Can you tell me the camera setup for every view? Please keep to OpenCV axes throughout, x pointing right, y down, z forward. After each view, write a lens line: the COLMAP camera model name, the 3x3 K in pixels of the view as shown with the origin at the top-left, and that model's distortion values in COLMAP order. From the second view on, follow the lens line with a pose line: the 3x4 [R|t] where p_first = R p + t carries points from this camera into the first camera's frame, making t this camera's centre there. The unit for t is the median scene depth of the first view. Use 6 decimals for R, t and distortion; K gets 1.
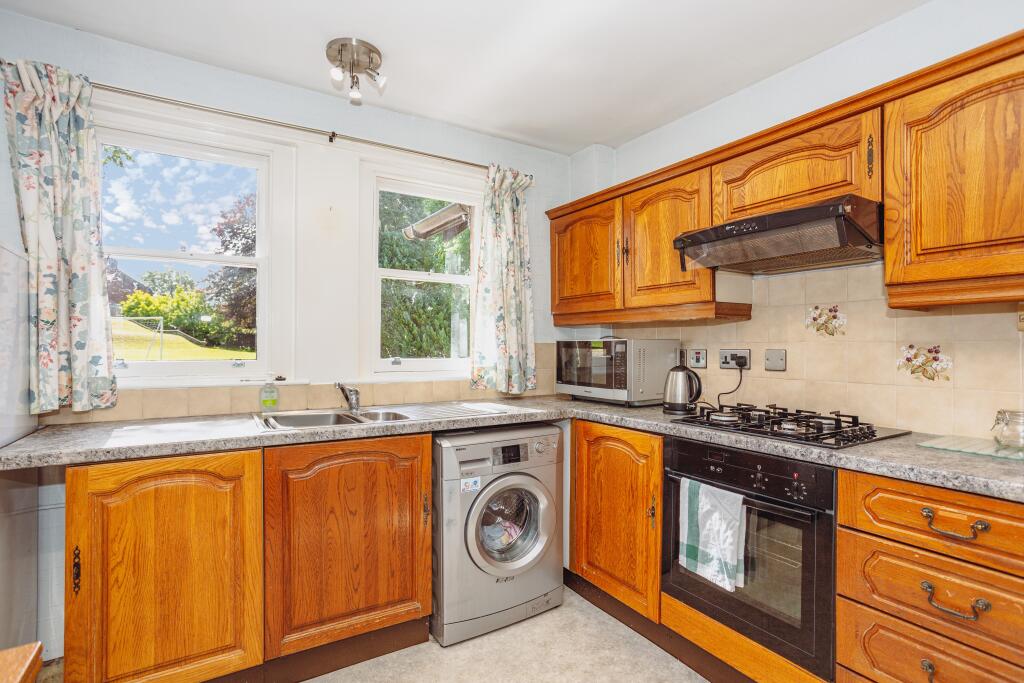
lens RADIAL K [[493.0, 0, 506.7], [0, 493.0, 345.6], [0, 0, 1]] dist [-0.050453, 0.028628]
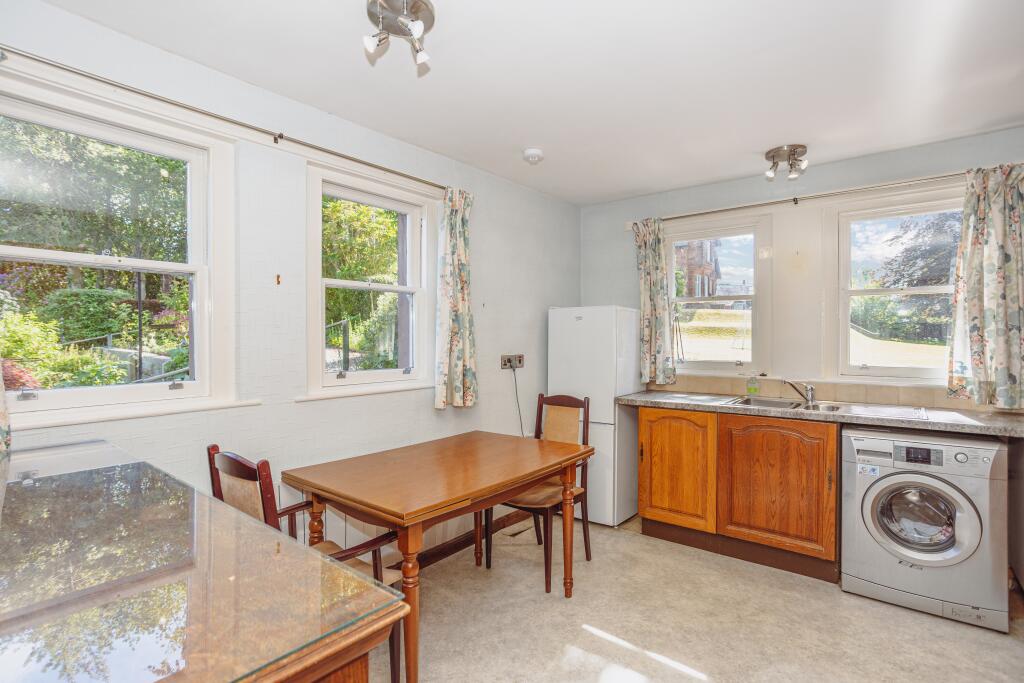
lens RADIAL K [[493.0, 0, 506.7], [0, 493.0, 345.6], [0, 0, 1]] dist [-0.050453, 0.028628]
pose [[0.329222, 0.011969, -0.944177, 0.813079], [0.006734, 0.999864, 0.015024, -0.058889], [0.944228, -0.011305, 0.329097, -0.270873]]
